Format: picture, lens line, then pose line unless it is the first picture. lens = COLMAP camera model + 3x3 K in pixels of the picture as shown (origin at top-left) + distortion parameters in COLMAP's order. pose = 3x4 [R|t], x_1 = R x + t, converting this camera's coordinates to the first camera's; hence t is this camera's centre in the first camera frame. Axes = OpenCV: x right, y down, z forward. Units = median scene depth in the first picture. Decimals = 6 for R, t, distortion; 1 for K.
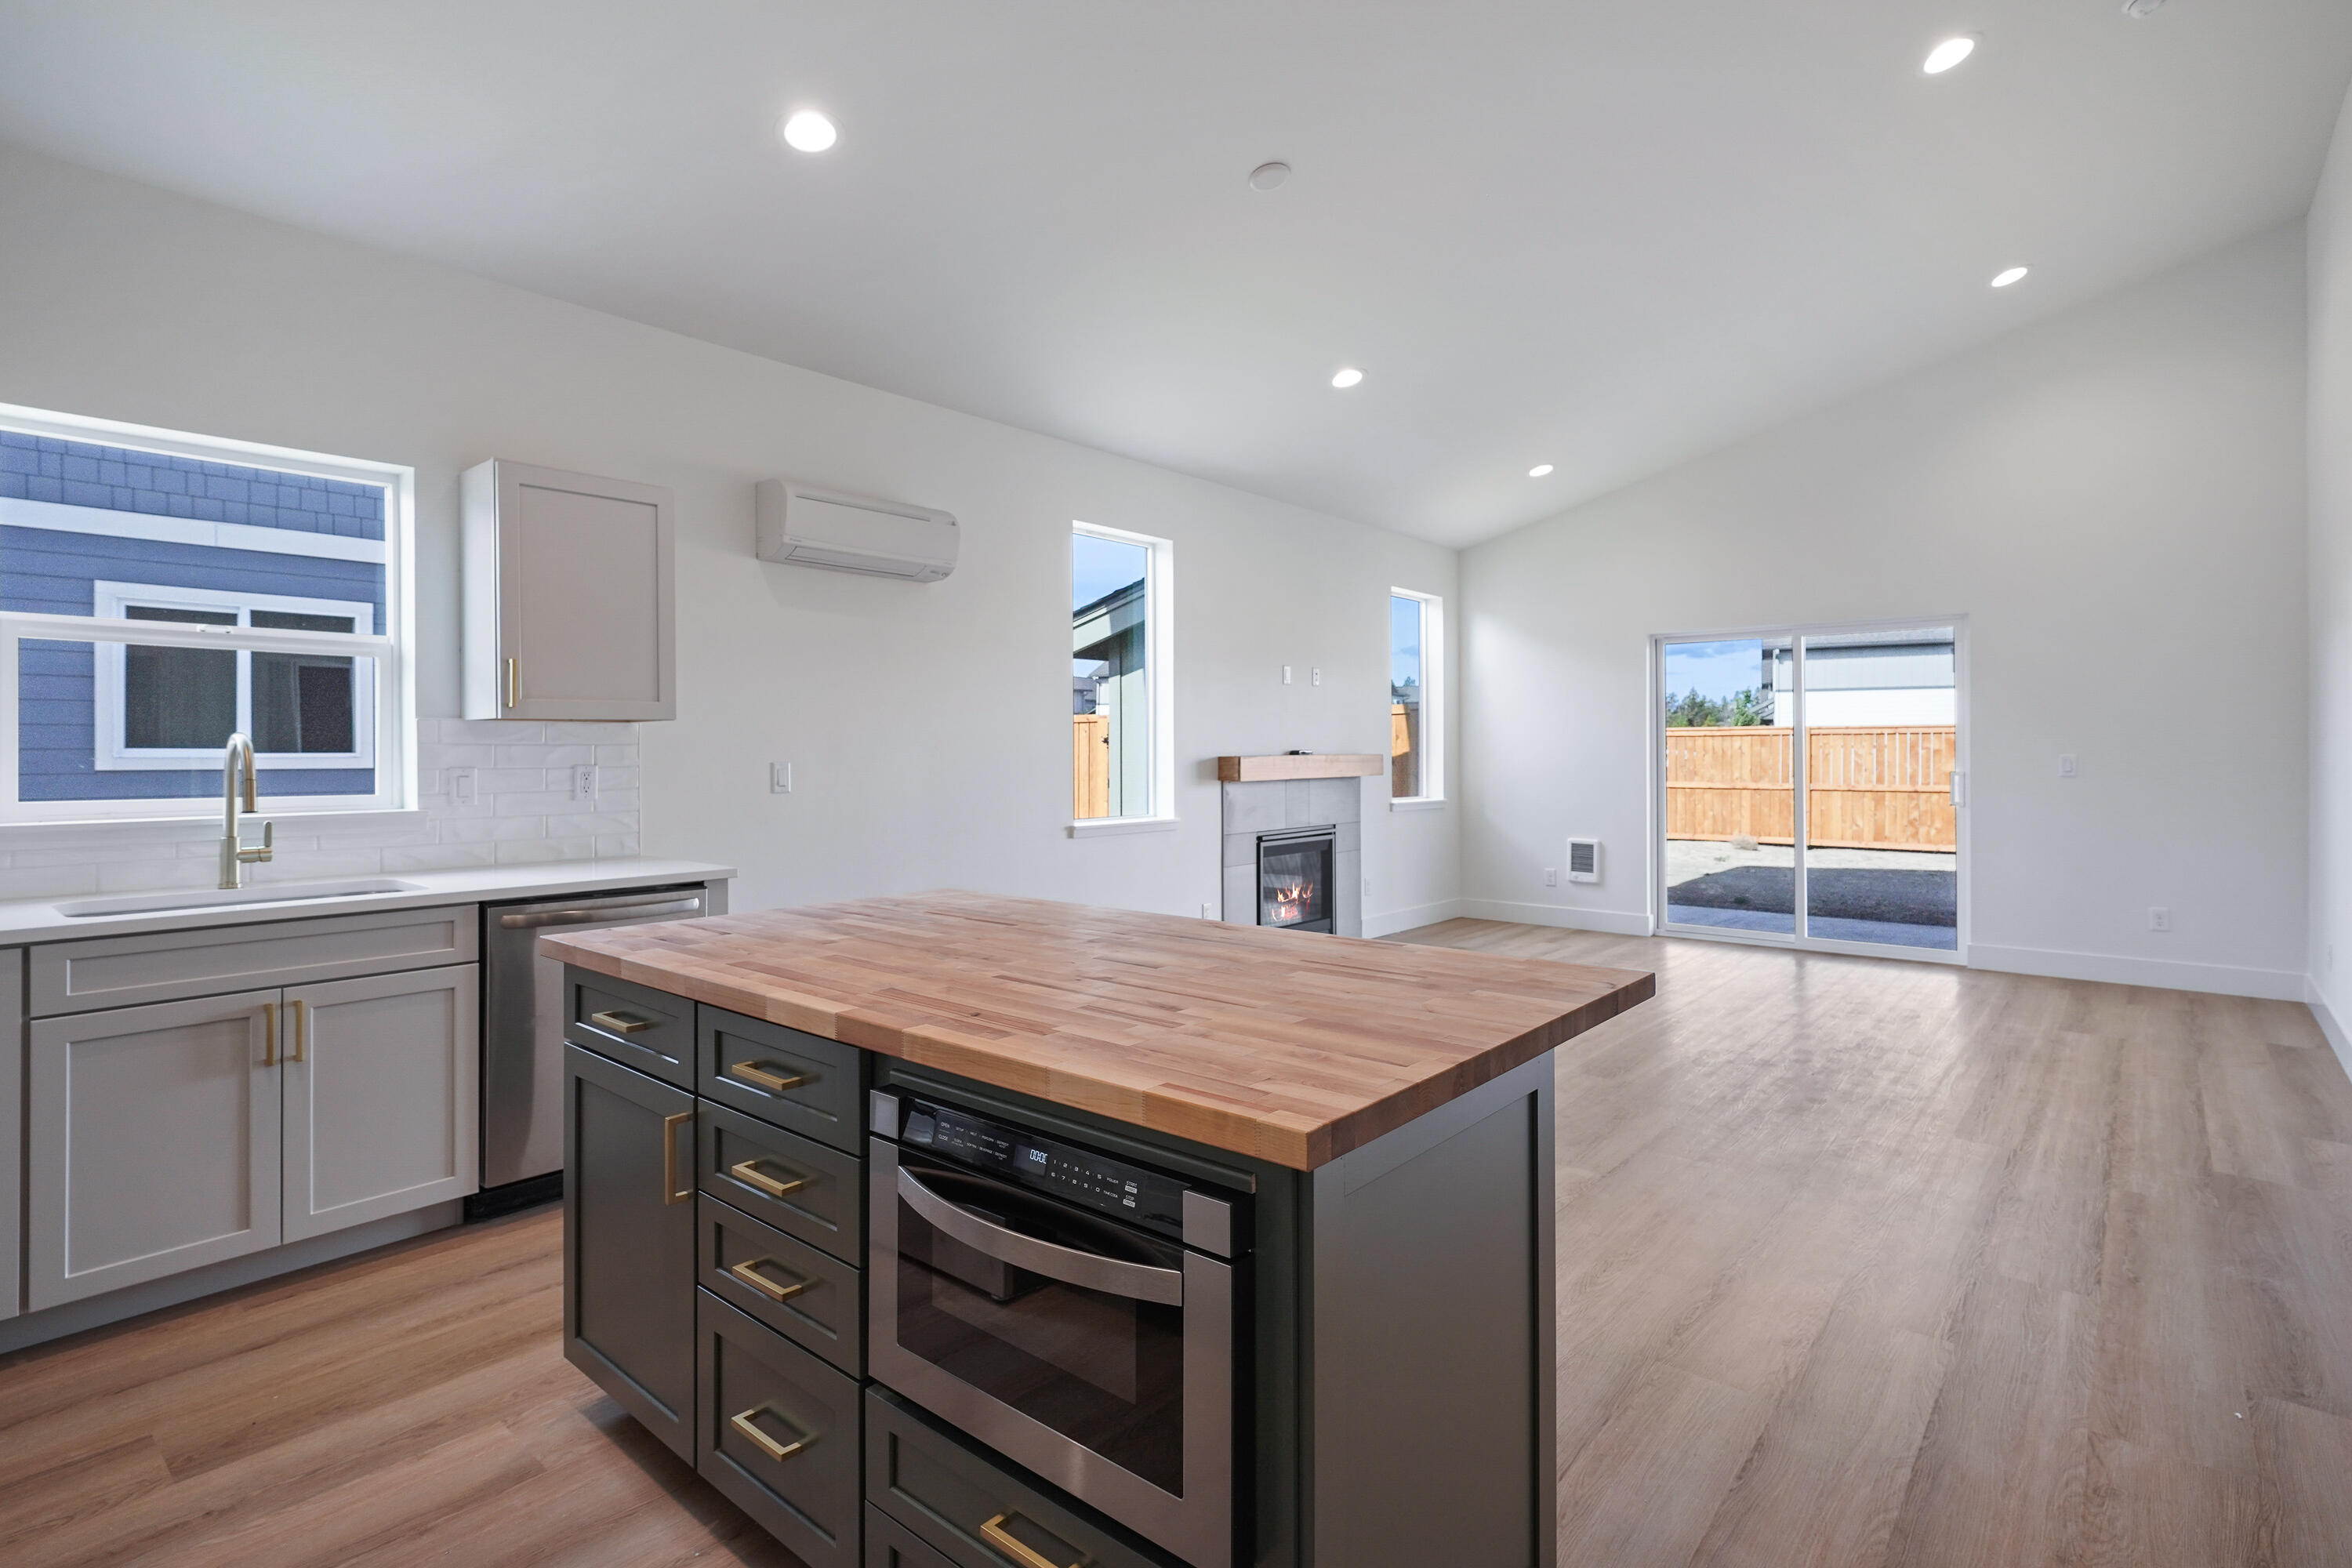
lens RADIAL K [[1133.0, 0, 1176.1], [0, 1133.0, 747.6], [0, 0, 1]] dist [0.002363, 0.001253]
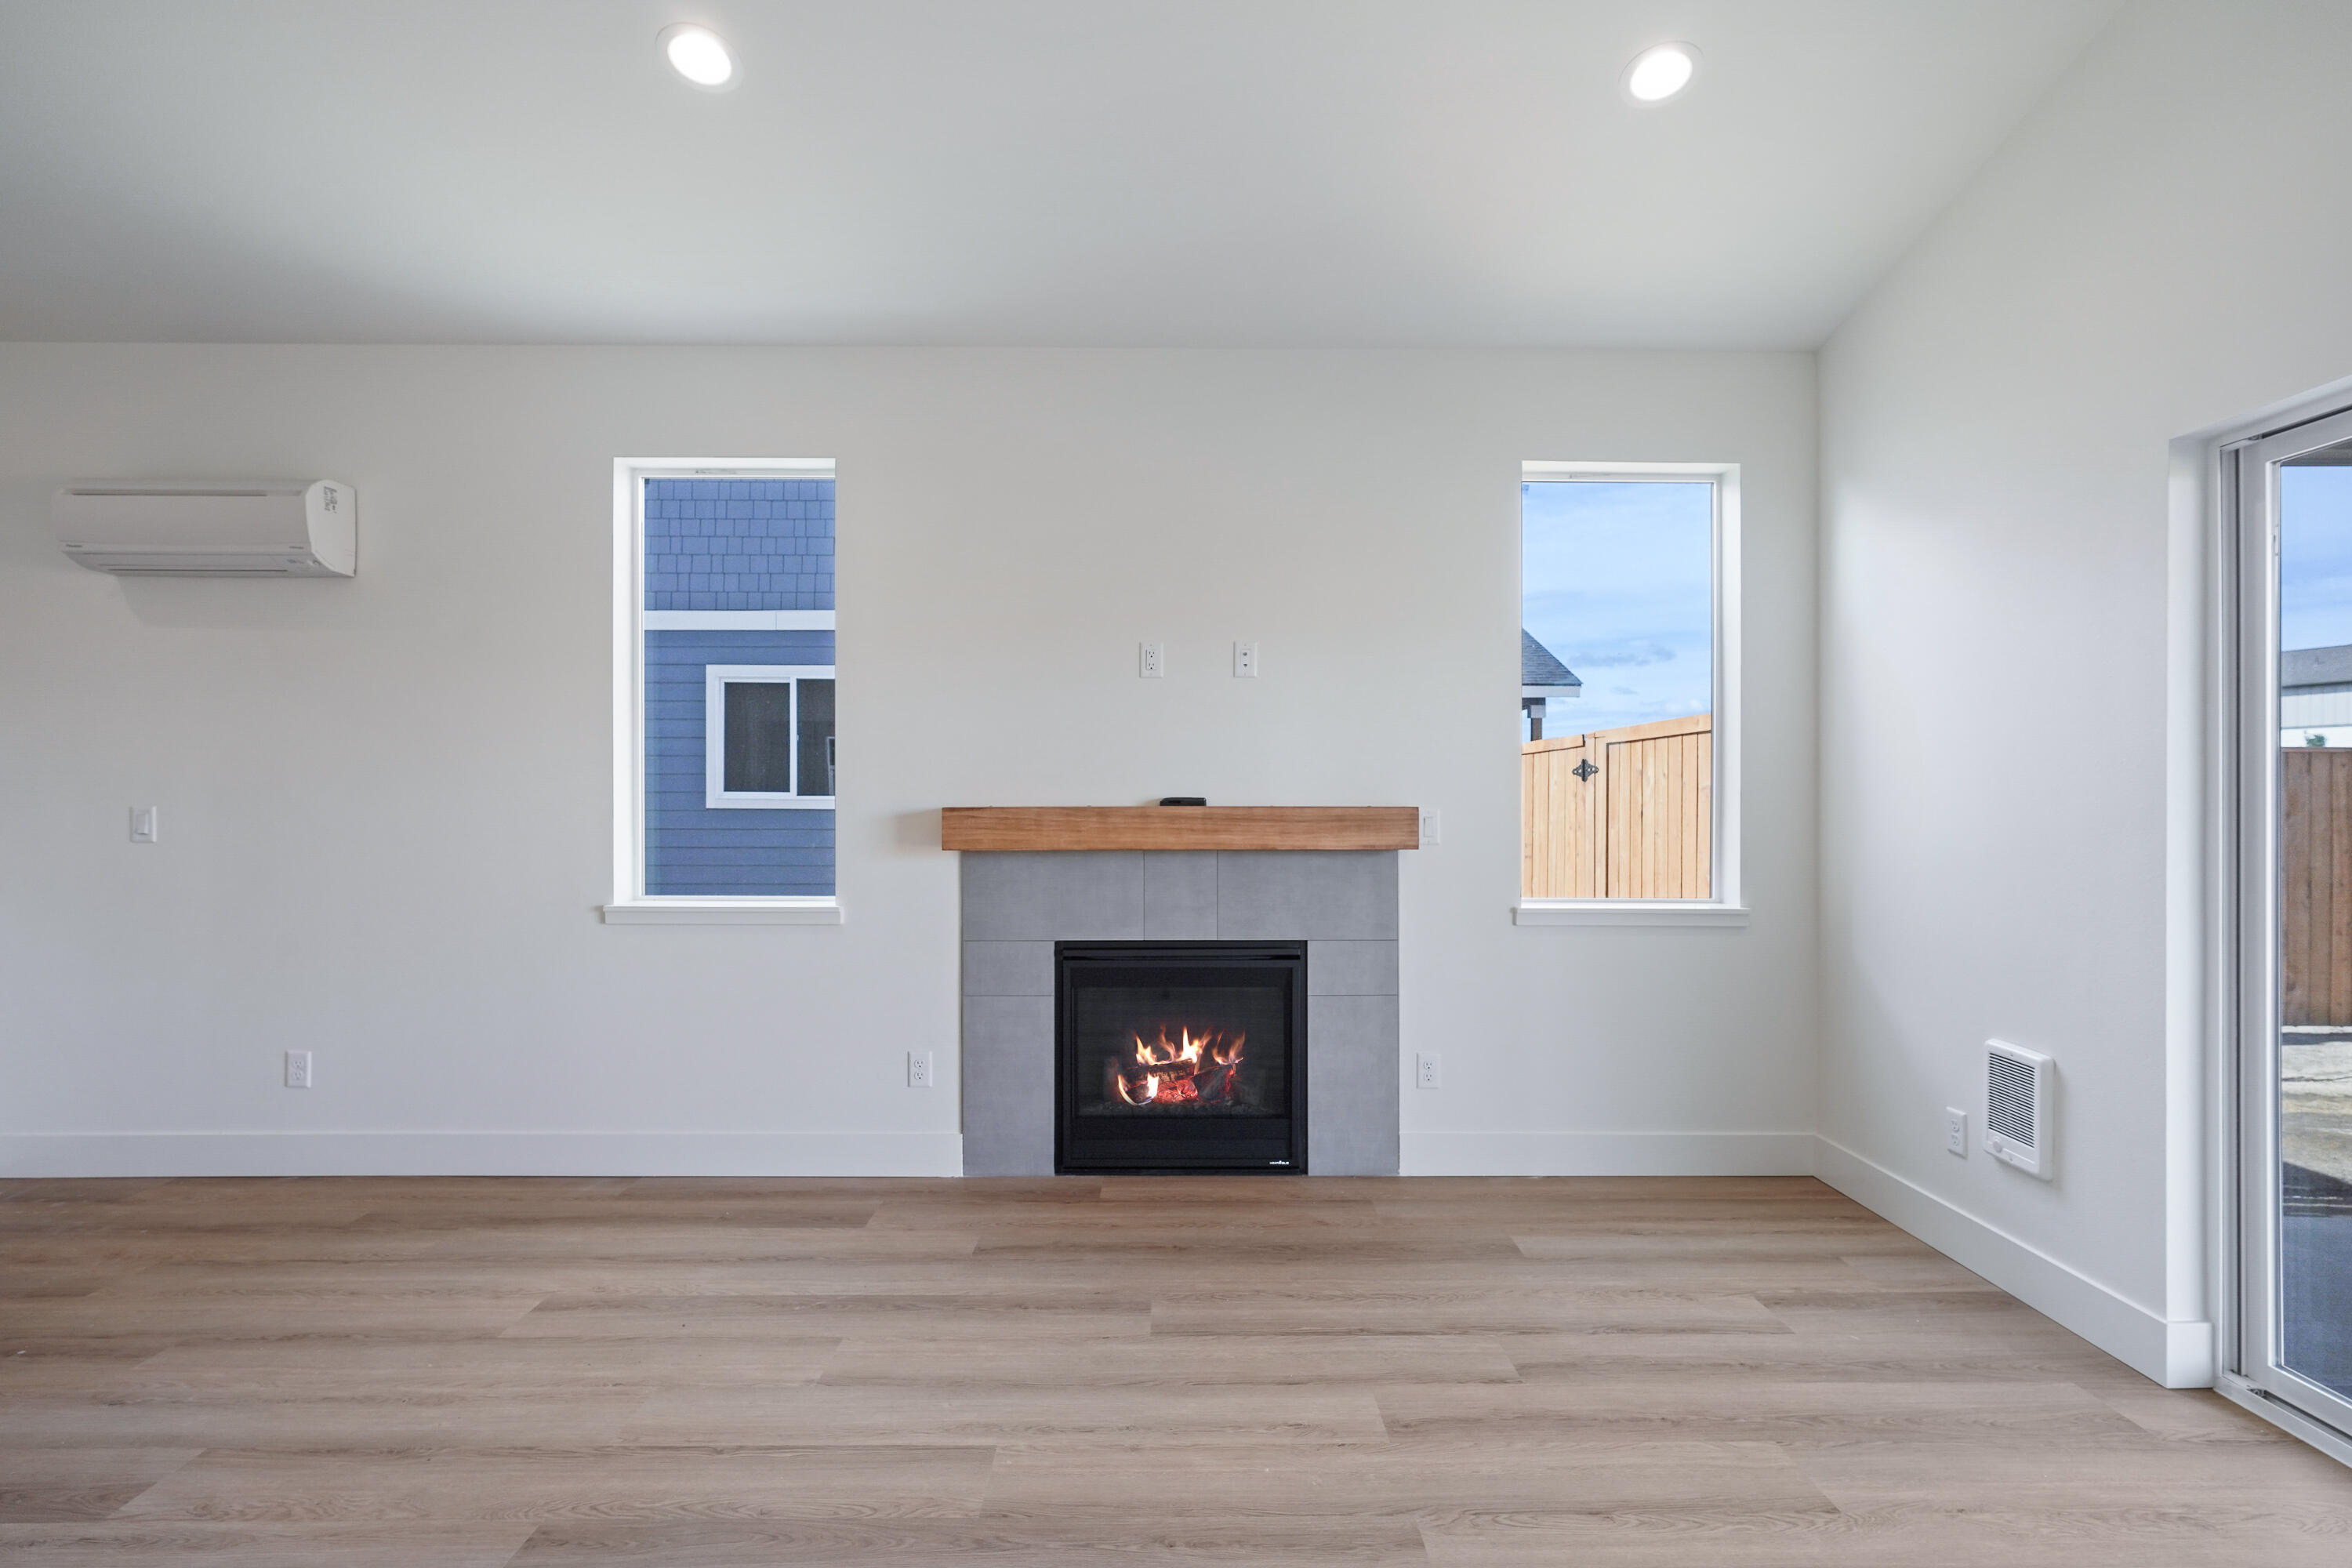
lens RADIAL K [[1159.7, 0, 1171.0], [0, 1159.7, 794.8], [0, 0, 1]] dist [-0.005226, 0.005947]
pose [[0.661432, 0.003195, -0.749999, 0.835482], [-0.002587, 0.999995, 0.001978, 0.000403], [0.750001, 0.000632, 0.661436, 1.009024]]
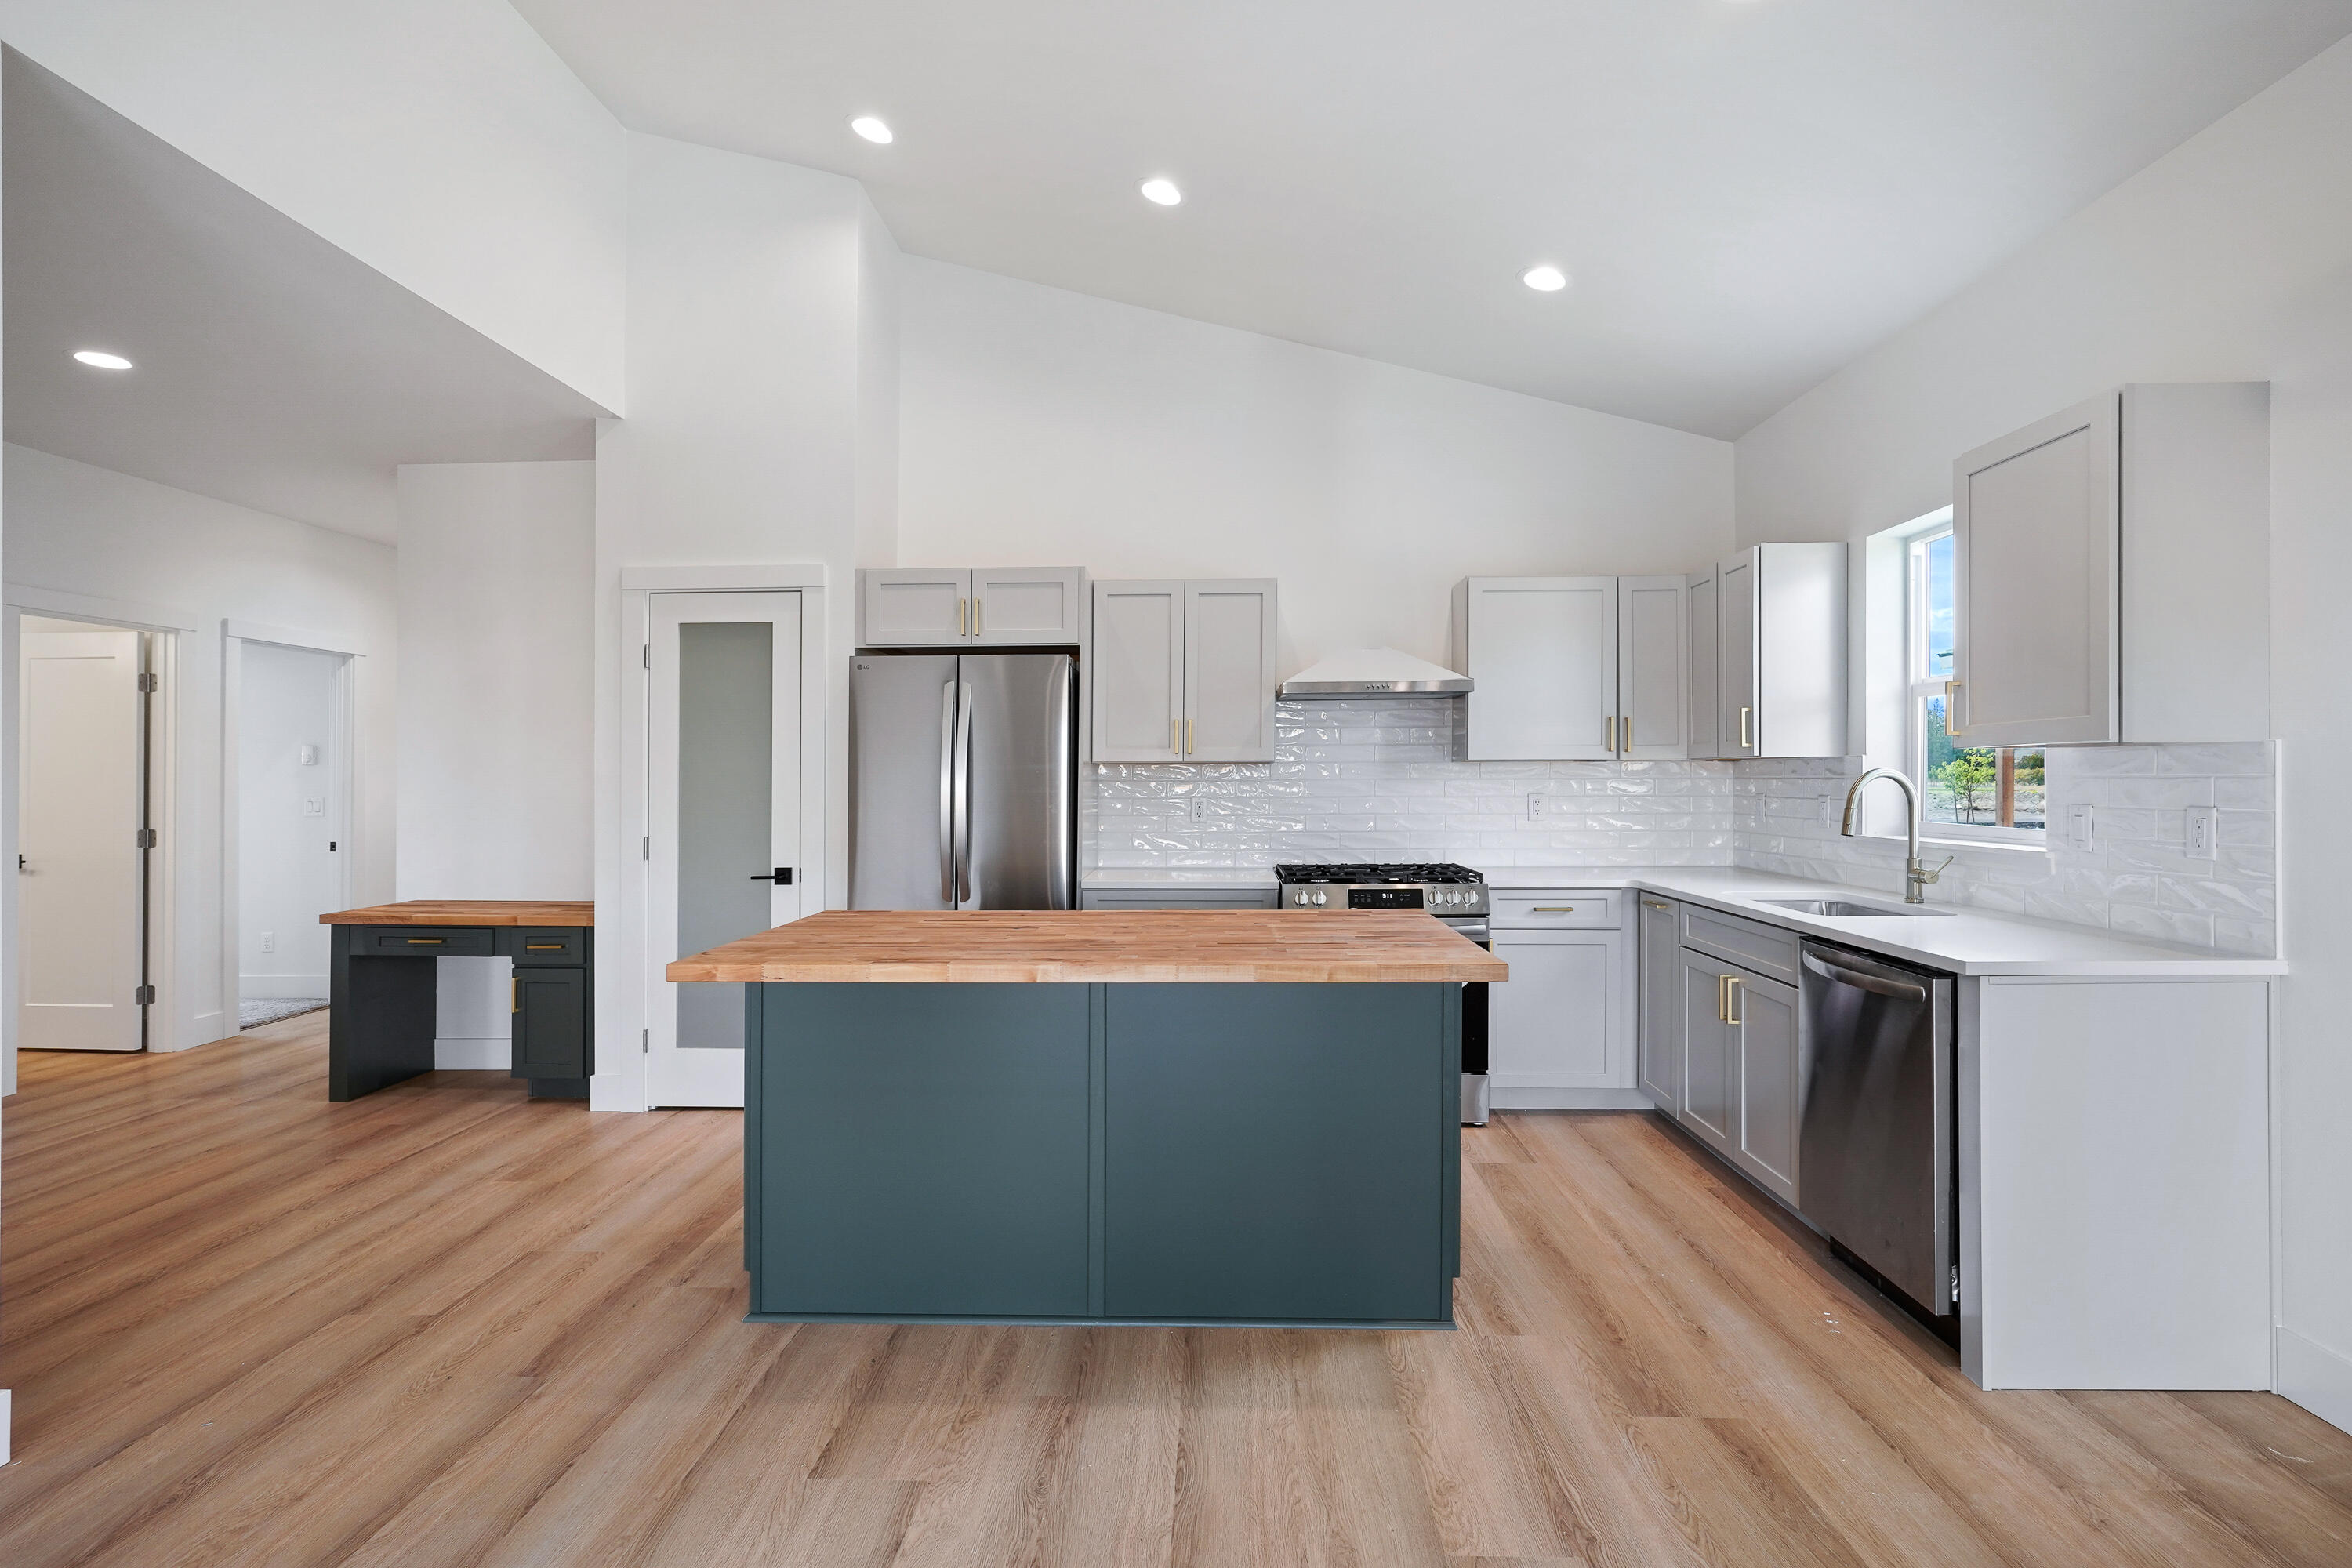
lens RADIAL K [[1140.0, 0, 1190.7], [0, 1140.0, 787.1], [0, 0, 1]] dist [0.000945, 0.000691]
pose [[-0.776440, 0.011906, -0.630079, 0.325736], [0.010566, 0.999927, 0.005875, -0.005845], [0.630103, -0.002095, -0.776509, 1.008998]]
